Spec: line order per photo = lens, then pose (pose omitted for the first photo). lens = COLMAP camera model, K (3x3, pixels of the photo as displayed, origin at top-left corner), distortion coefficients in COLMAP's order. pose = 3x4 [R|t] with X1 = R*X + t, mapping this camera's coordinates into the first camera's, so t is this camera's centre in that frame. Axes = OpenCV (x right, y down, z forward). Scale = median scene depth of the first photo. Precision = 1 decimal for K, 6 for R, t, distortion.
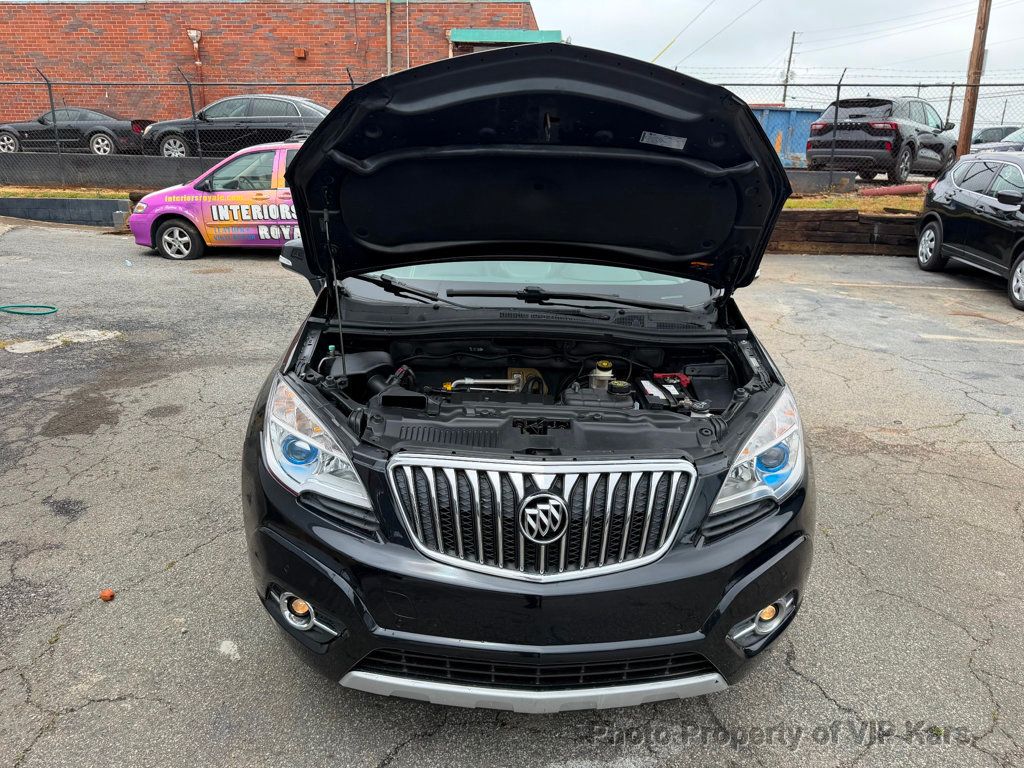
lens RADIAL K [[736.9, 0, 503.8], [0, 736.9, 389.0], [0, 0, 1]] dist [-0.000785, -0.009943]
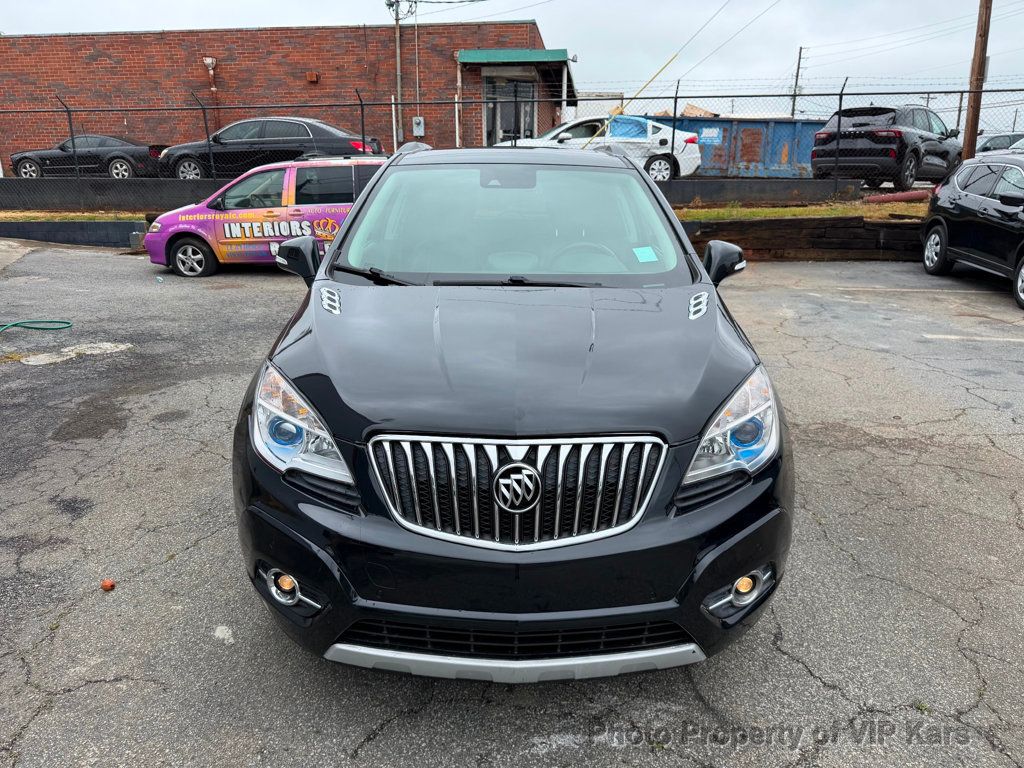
lens RADIAL K [[735.4, 0, 505.1], [0, 735.4, 385.1], [0, 0, 1]] dist [0.000032, -0.012869]
pose [[0.999698, -0.014434, -0.019910, 0.035688], [0.013834, 0.999457, -0.029915, 0.037054], [0.020331, 0.029631, 0.999354, -0.017819]]
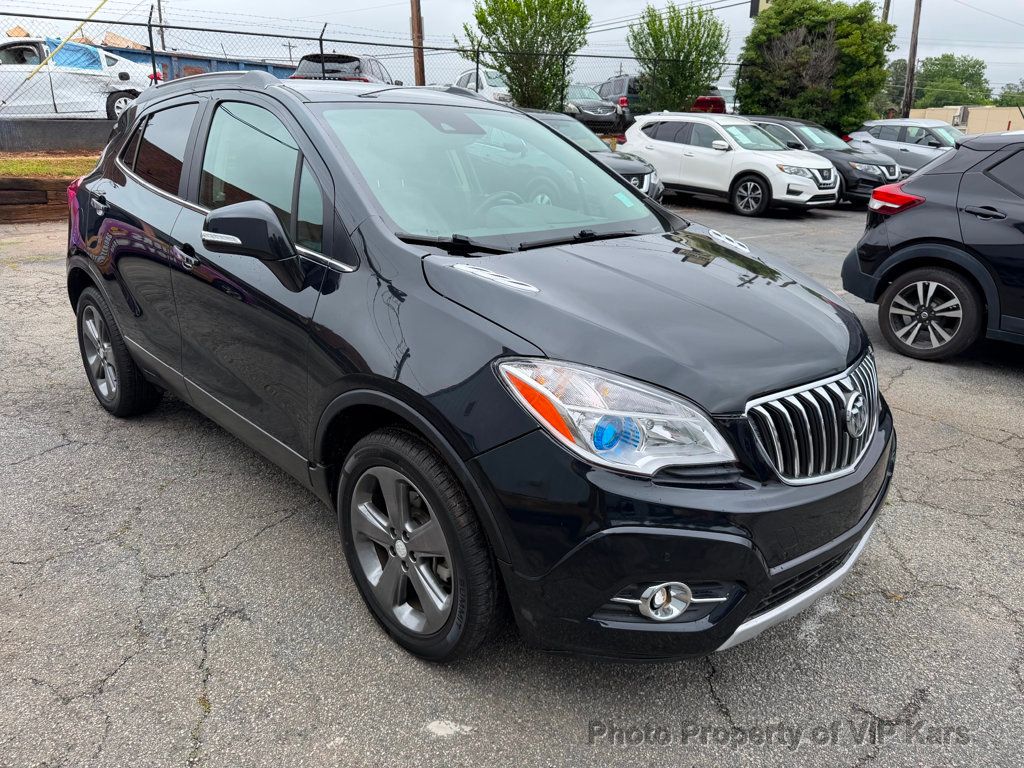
lens RADIAL K [[735.4, 0, 505.1], [0, 735.4, 385.1], [0, 0, 1]] dist [0.000032, -0.012869]
pose [[0.709441, -0.236282, 0.663976, -0.641350], [0.202816, 0.970718, 0.128736, -0.075270], [-0.674951, 0.043334, 0.736589, 0.308239]]
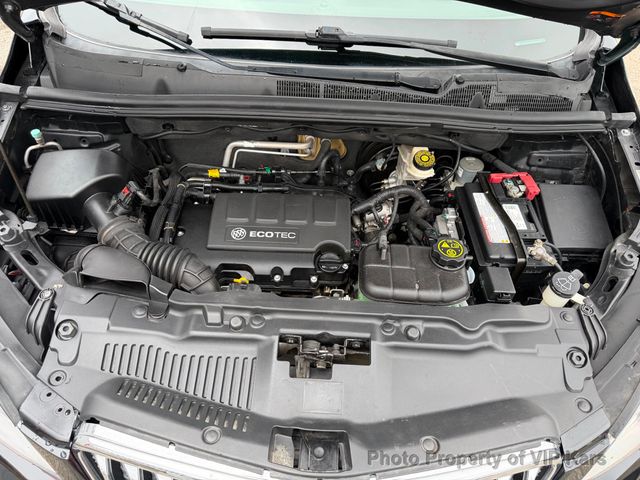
lens RADIAL K [[459.6, 0, 315.7], [0, 459.6, 240.7], [0, 0, 1]] dist [0.000032, -0.012869]
pose [[0.999810, 0.019452, -0.001060, 0.027521], [-0.016463, 0.872786, 0.487826, -0.148636], [0.010414, -0.487716, 0.872940, 0.463199]]
